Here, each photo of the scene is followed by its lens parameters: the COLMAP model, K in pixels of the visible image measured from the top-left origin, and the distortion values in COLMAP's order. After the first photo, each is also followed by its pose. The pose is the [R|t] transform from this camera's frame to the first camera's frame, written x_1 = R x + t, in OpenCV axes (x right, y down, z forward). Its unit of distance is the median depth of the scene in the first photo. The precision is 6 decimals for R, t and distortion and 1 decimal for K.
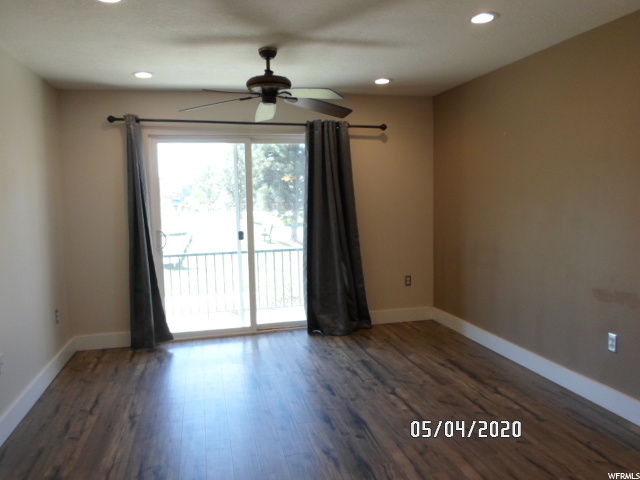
lens RADIAL K [[490.4, 0, 317.4], [0, 490.4, 243.0], [0, 0, 1]] dist [-0.037065, -0.006754]
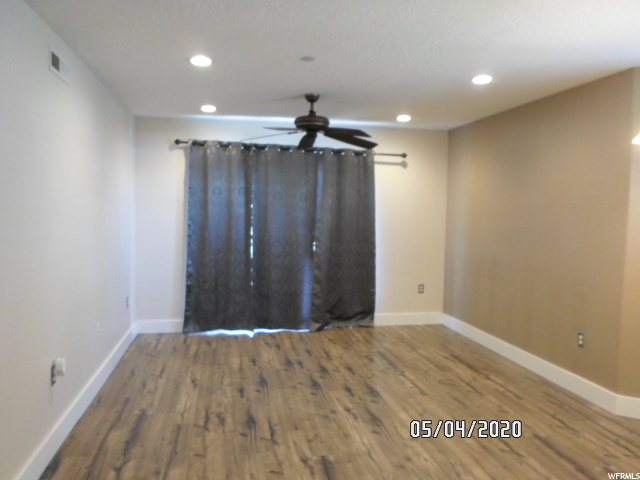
lens RADIAL K [[490.4, 0, 317.4], [0, 490.4, 243.0], [0, 0, 1]] dist [-0.037065, -0.006754]
pose [[0.998151, 0.041125, -0.044757, -0.016488], [-0.042444, 0.998680, -0.028923, 0.021100], [0.043508, 0.030769, 0.998579, -0.244142]]
